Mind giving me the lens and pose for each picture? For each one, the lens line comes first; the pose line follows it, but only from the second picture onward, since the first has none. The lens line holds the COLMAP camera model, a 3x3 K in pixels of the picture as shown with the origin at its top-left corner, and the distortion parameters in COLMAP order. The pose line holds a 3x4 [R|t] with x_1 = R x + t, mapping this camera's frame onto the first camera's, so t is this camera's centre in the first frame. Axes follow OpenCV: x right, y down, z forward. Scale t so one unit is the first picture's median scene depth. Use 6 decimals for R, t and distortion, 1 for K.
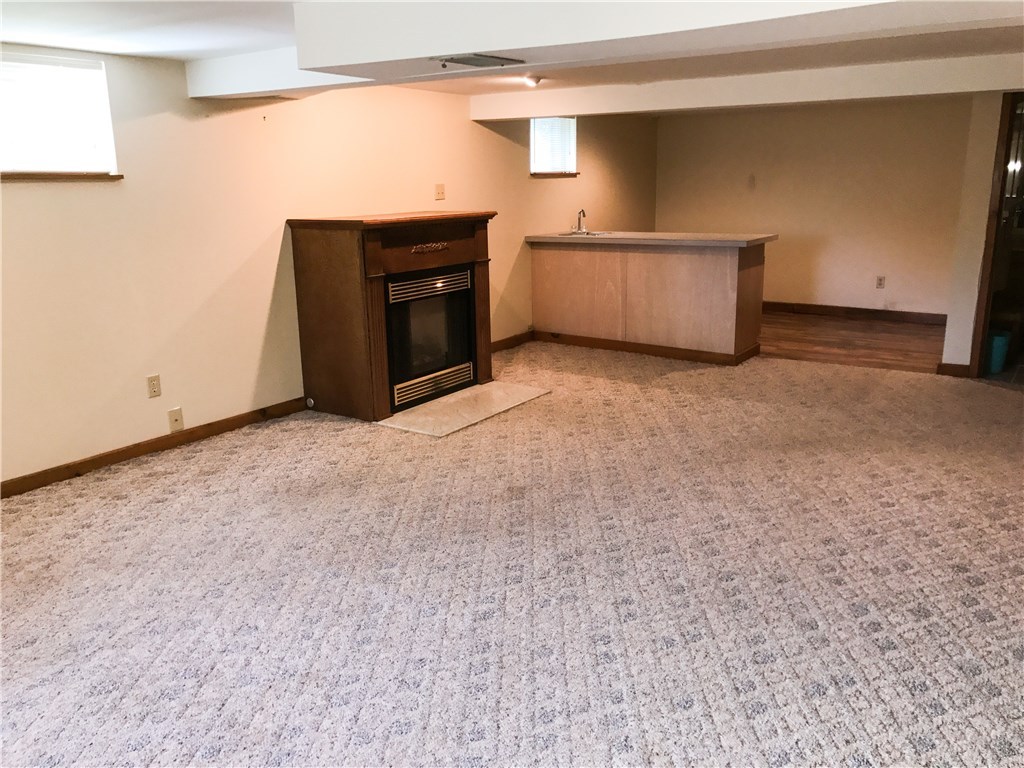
lens RADIAL K [[854.9, 0, 512.3], [0, 854.9, 383.4], [0, 0, 1]] dist [0.037334, -0.030507]
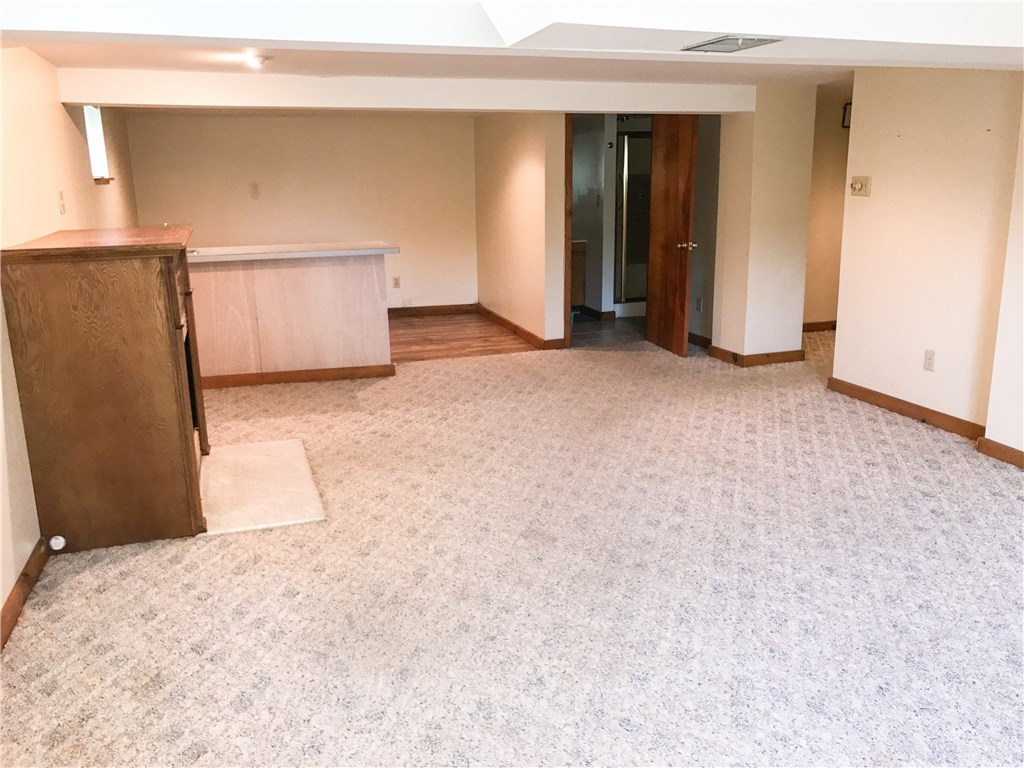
lens RADIAL K [[854.9, 0, 515.3], [0, 854.9, 383.7], [0, 0, 1]] dist [0.037334, -0.030507]
pose [[0.601989, -0.185036, 0.776770, -0.537782], [0.195644, 0.977309, 0.081185, -0.081767], [-0.774166, 0.103098, 0.624530, 0.368397]]
